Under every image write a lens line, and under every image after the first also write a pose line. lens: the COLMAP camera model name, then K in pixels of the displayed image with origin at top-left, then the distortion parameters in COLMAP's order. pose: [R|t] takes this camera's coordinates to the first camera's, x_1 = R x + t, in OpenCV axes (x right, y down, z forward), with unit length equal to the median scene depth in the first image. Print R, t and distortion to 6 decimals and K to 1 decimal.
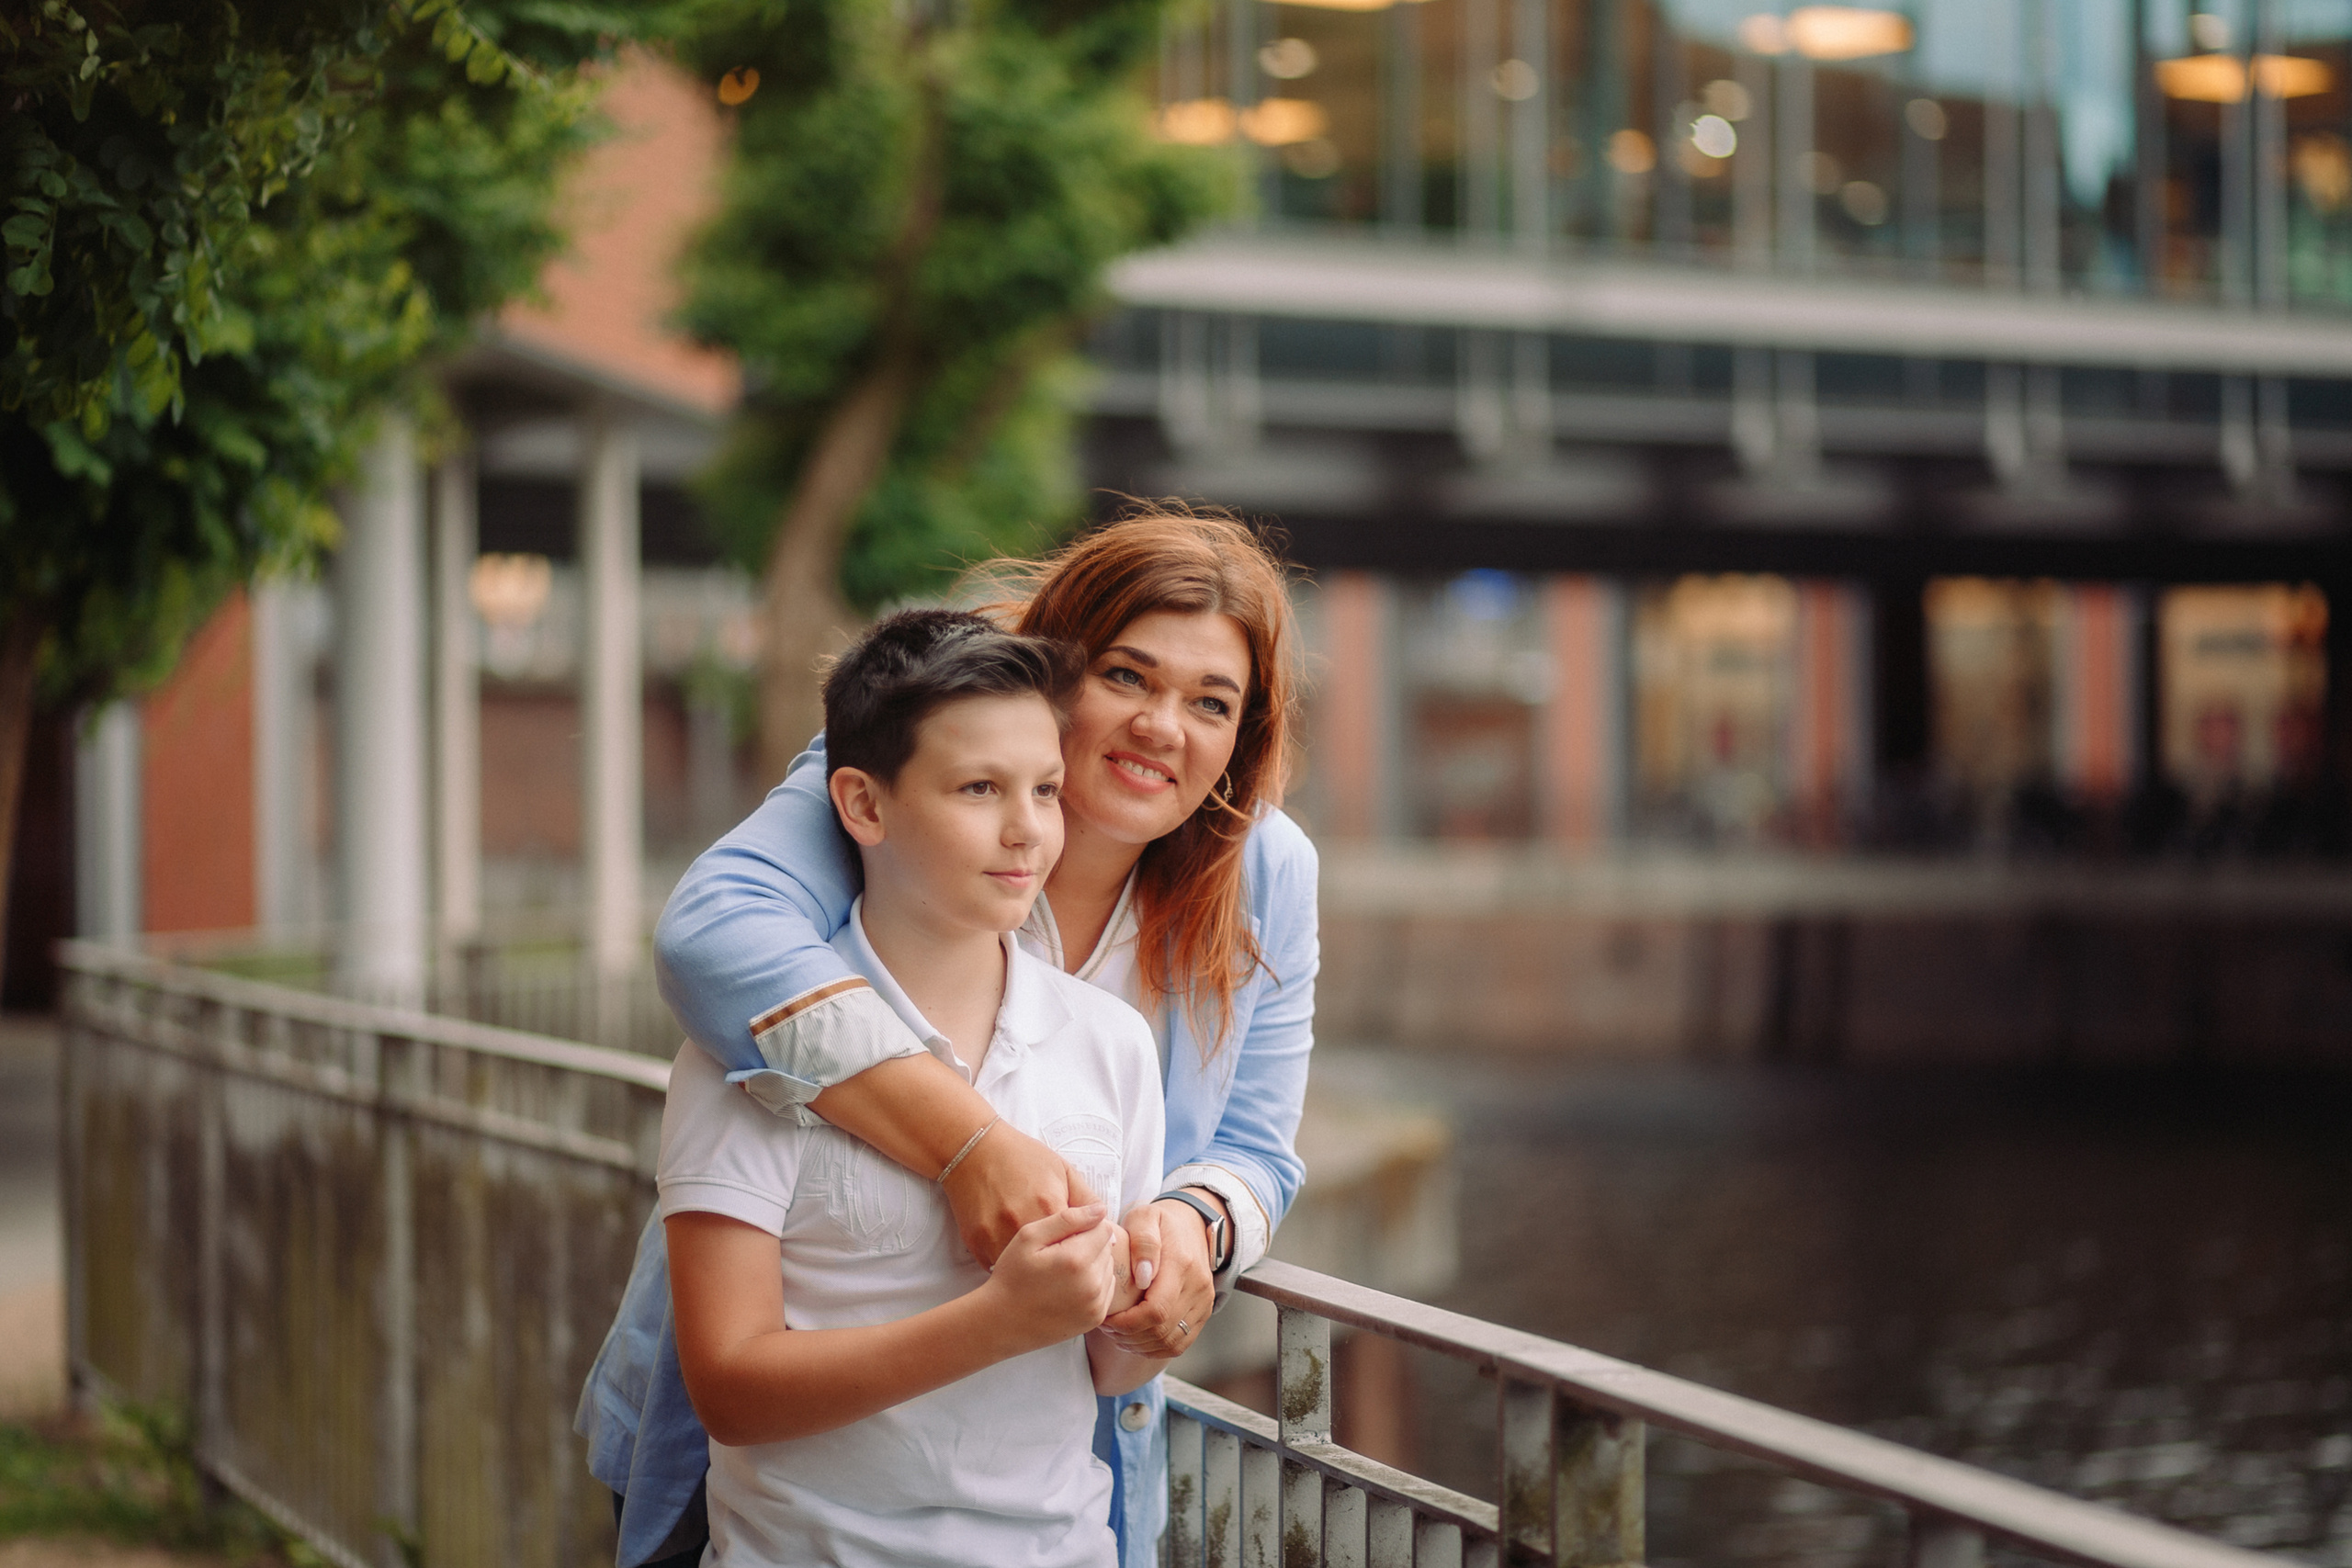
lens RADIAL K [[6006.7, 0, 1176.0], [0, 6006.7, 784.0], [0, 0, 1]] dist [0.004952, -0.122957]
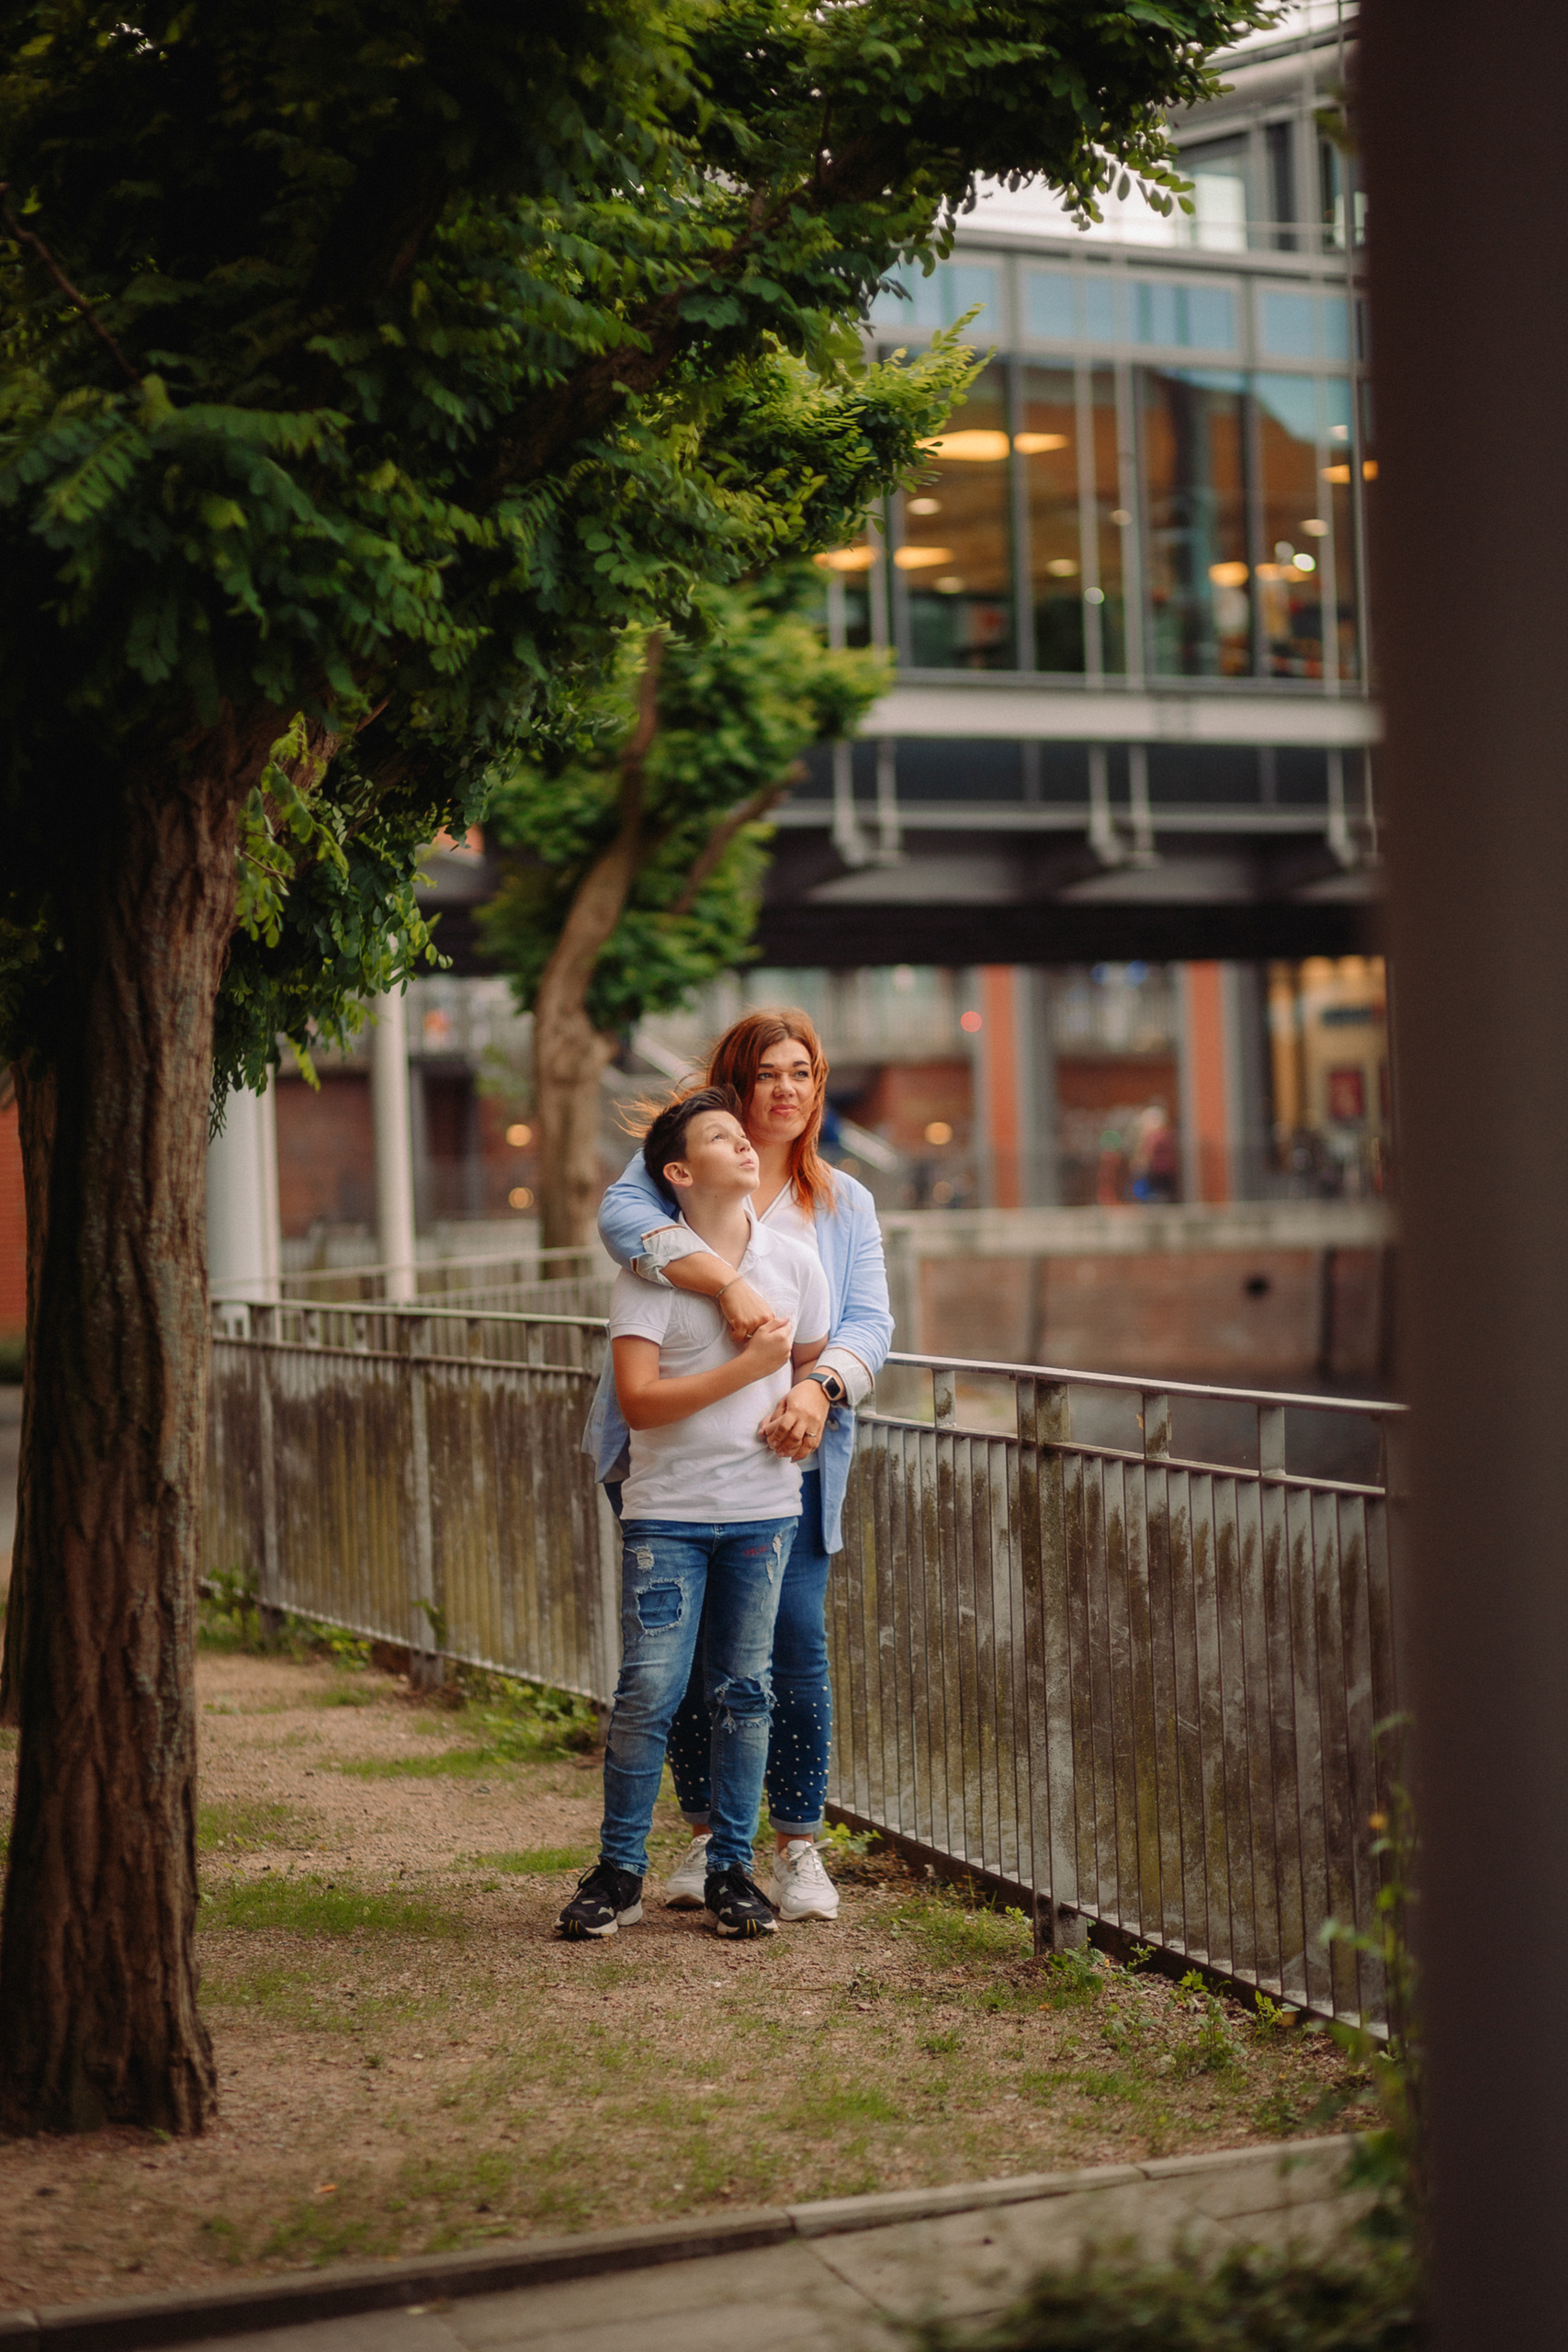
lens RADIAL K [[6006.7, 0, 784.0], [0, 6006.7, 1176.0], [0, 0, 1]] dist [0.004952, -0.122957]
pose [[0.999476, -0.031130, -0.008818, -0.003624], [0.031168, 0.999505, 0.004250, -0.000779], [0.008682, -0.004522, 0.999952, -0.266357]]
